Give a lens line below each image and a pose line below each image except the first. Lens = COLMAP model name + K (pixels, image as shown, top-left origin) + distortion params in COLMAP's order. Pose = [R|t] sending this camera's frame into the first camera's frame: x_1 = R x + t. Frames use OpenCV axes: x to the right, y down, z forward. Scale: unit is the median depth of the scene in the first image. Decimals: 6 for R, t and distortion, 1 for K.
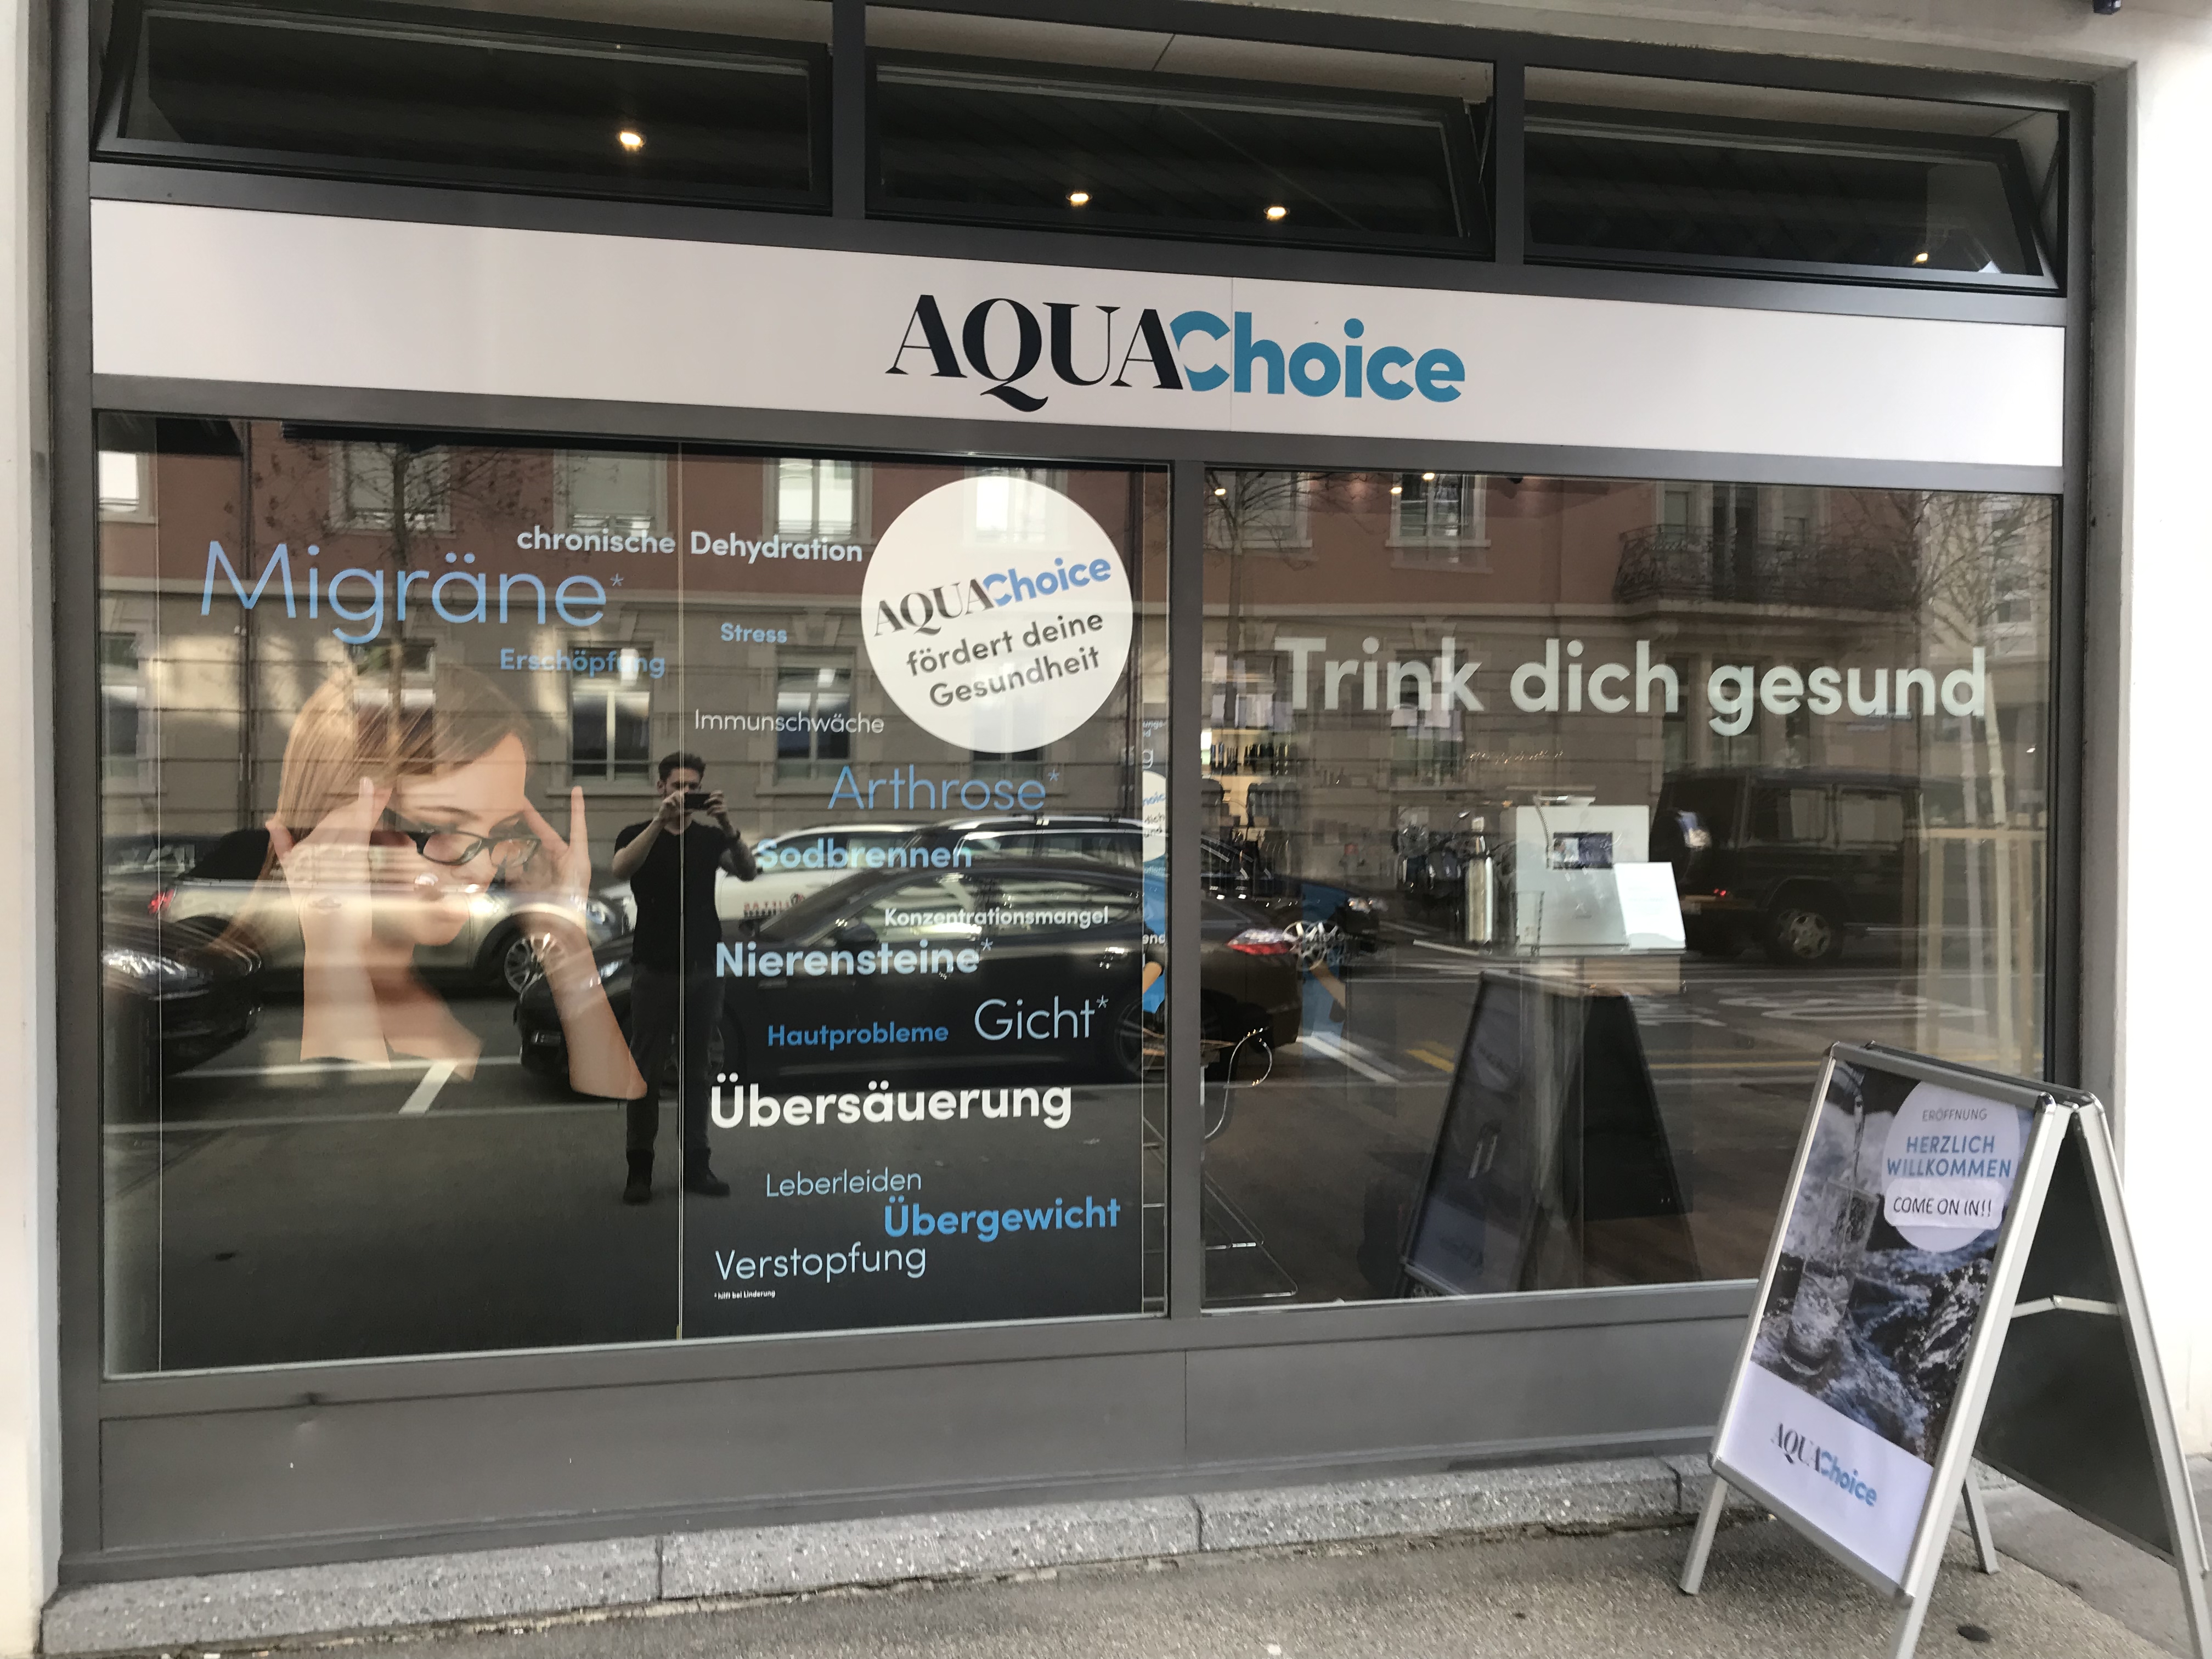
lens RADIAL K [[1820.3, 0, 1066.8], [0, 1820.3, 830.4], [0, 0, 1]] dist [0.029104, -0.010855]
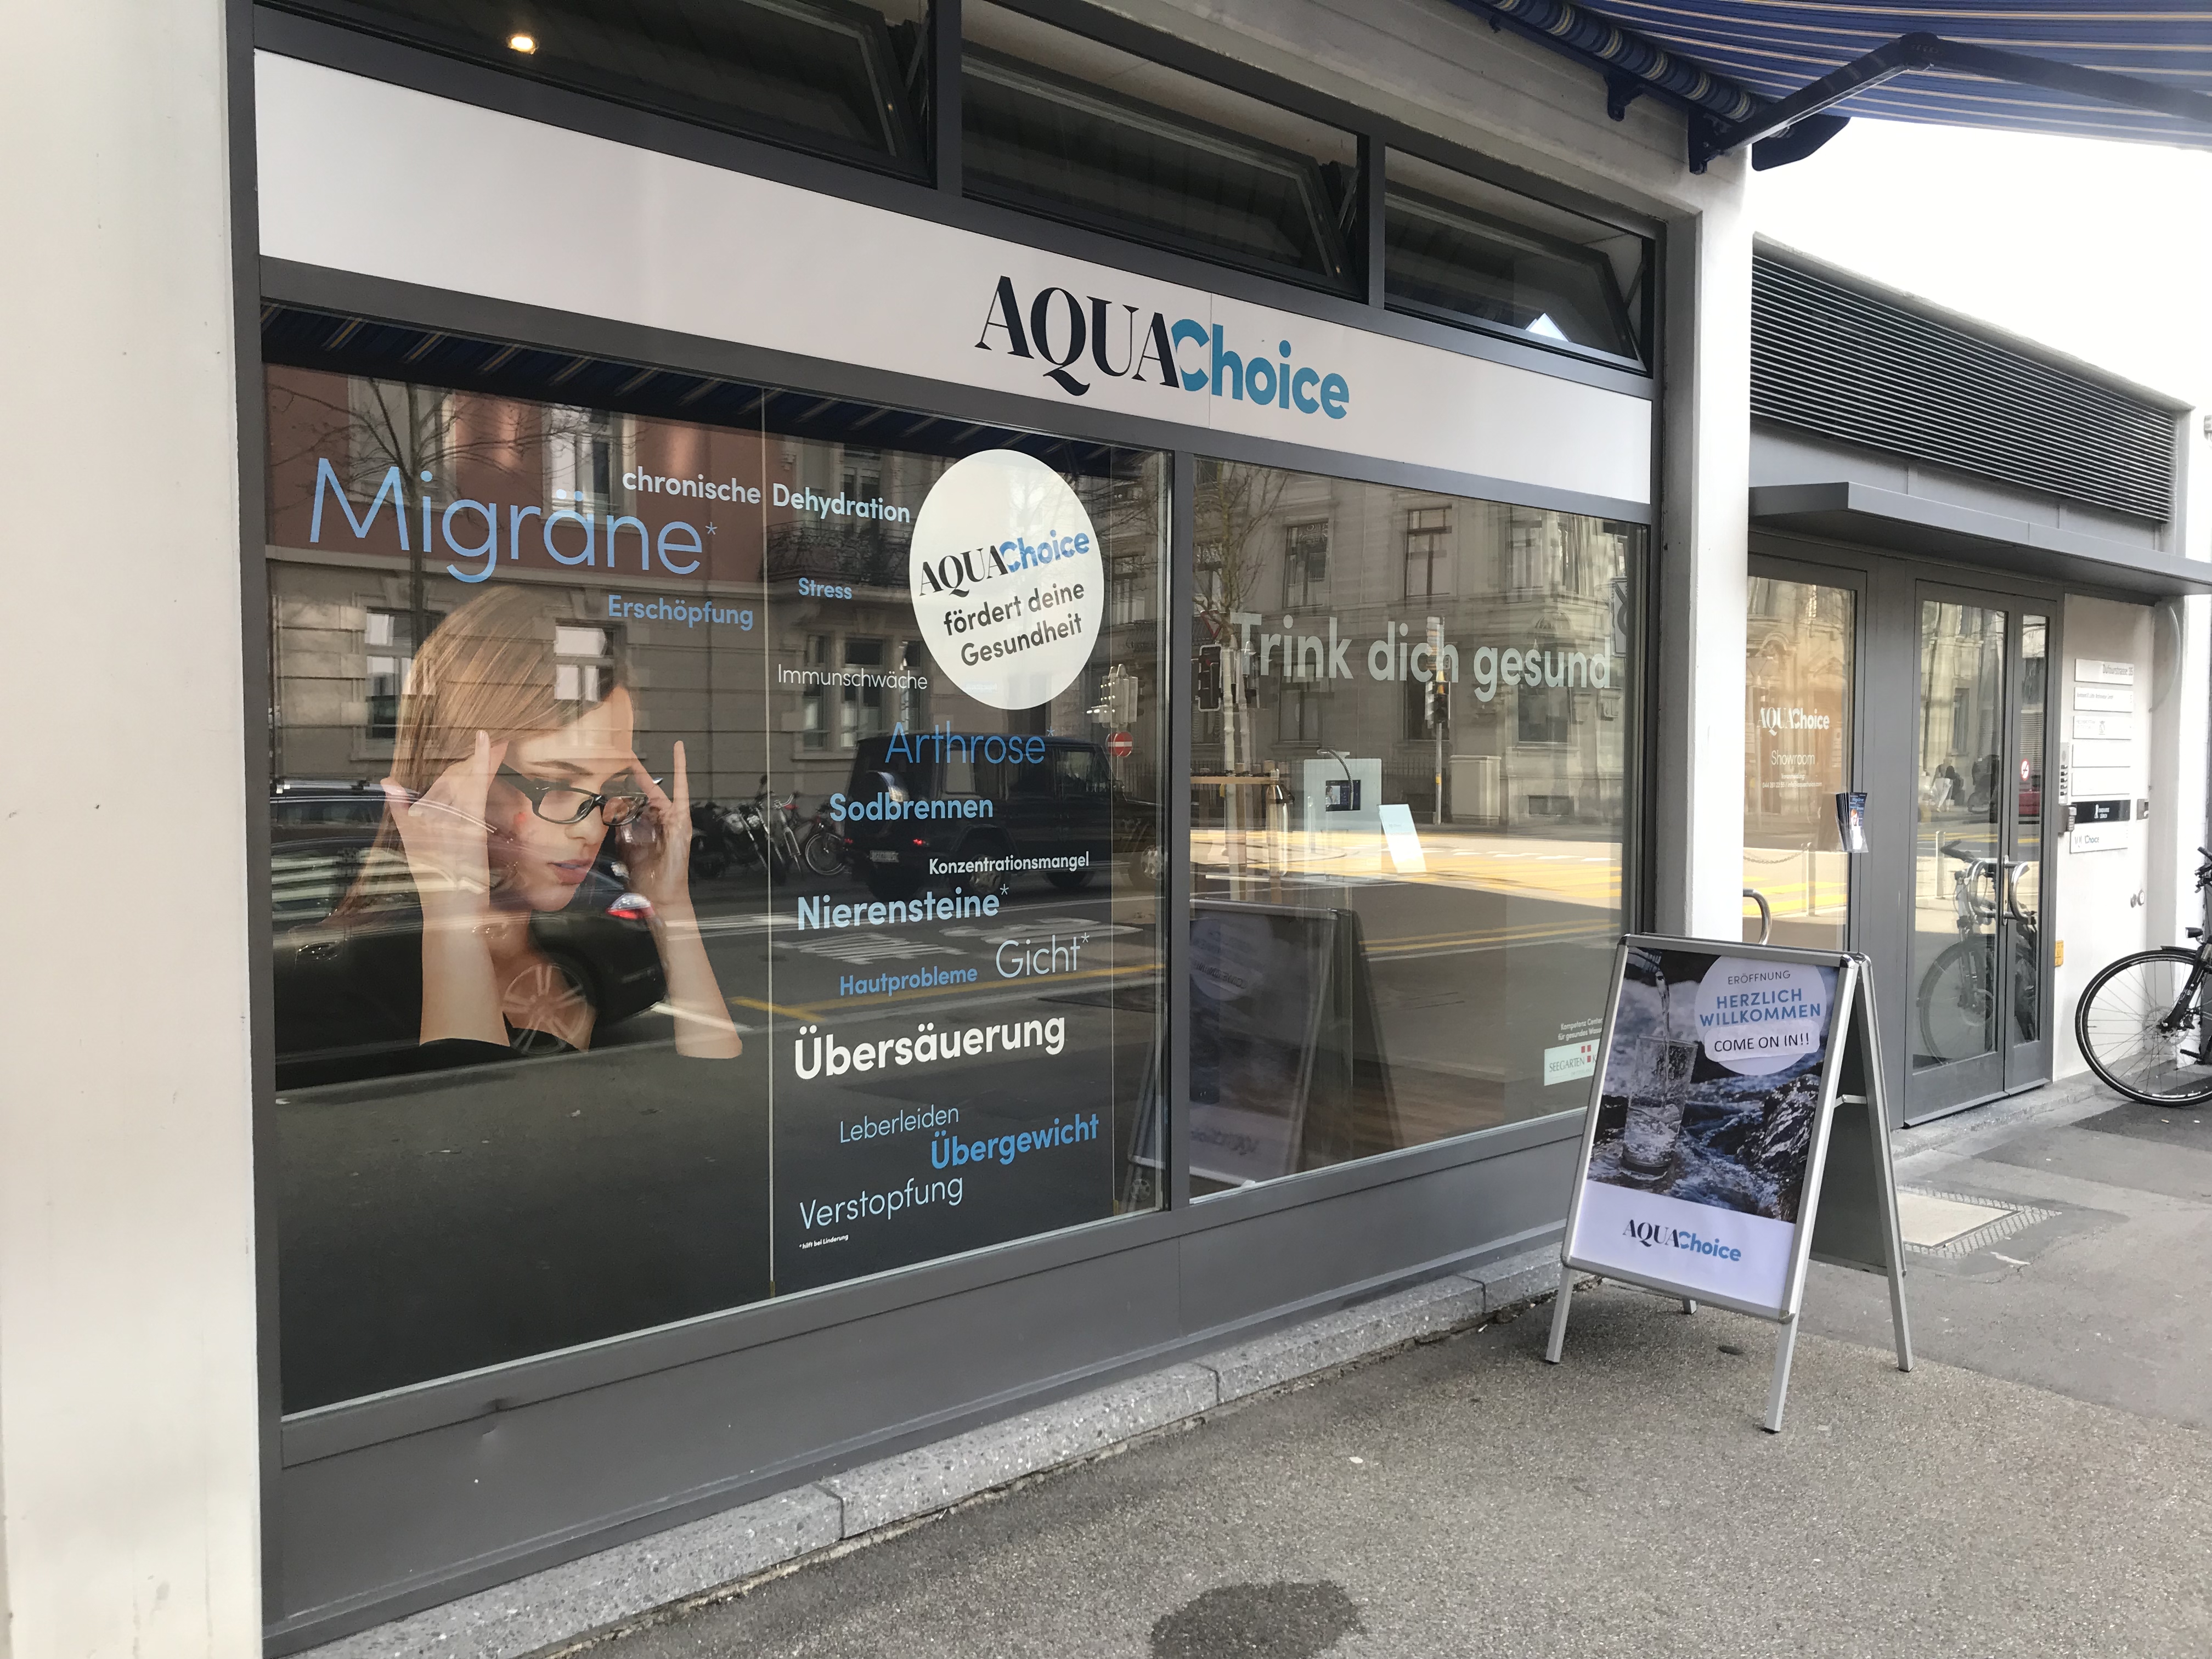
lens RADIAL K [[1820.3, 0, 1066.8], [0, 1820.3, 830.4], [0, 0, 1]] dist [0.029104, -0.010855]
pose [[0.861548, -0.023611, 0.507127, -0.577725], [0.012534, 0.999603, 0.025246, 0.001746], [-0.507522, -0.015395, 0.861501, 0.062122]]
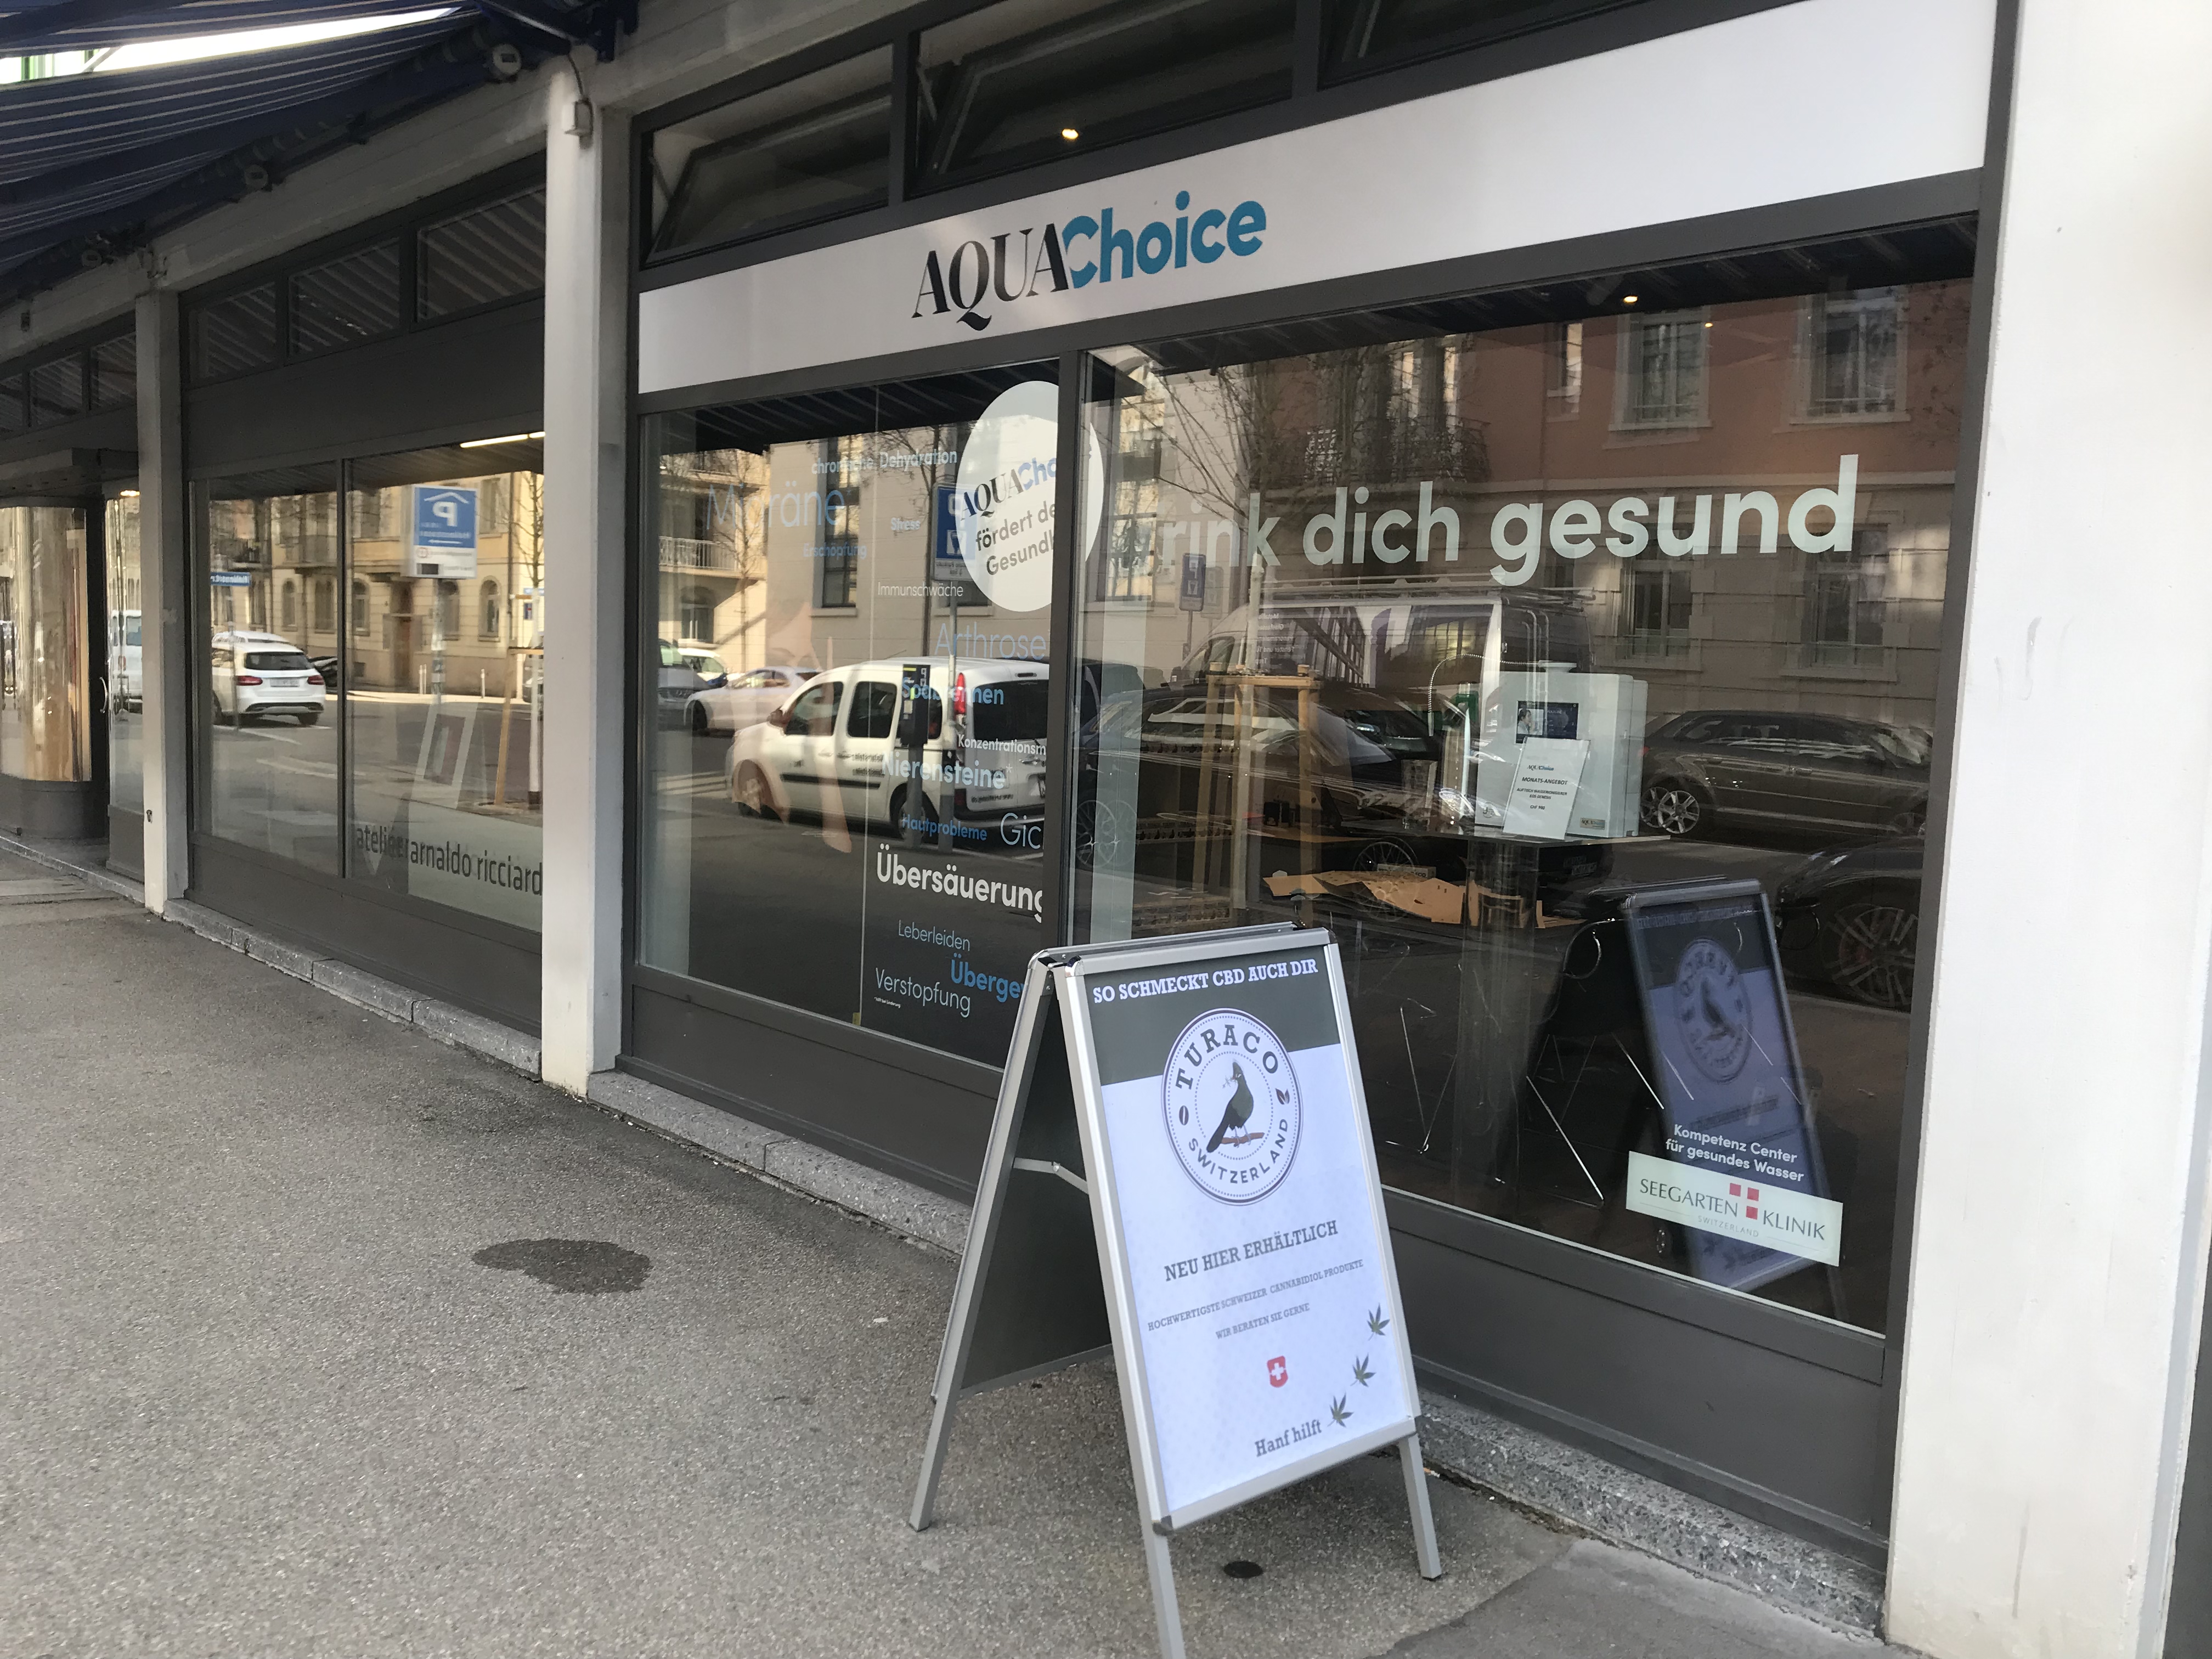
lens RADIAL K [[1820.3, 0, 1066.8], [0, 1820.3, 830.4], [0, 0, 1]] dist [0.029104, -0.010855]
pose [[0.496395, 0.096333, -0.862735, 1.093583], [-0.050569, 0.995345, 0.082044, 0.002436], [0.866623, 0.002901, 0.498956, 0.431722]]
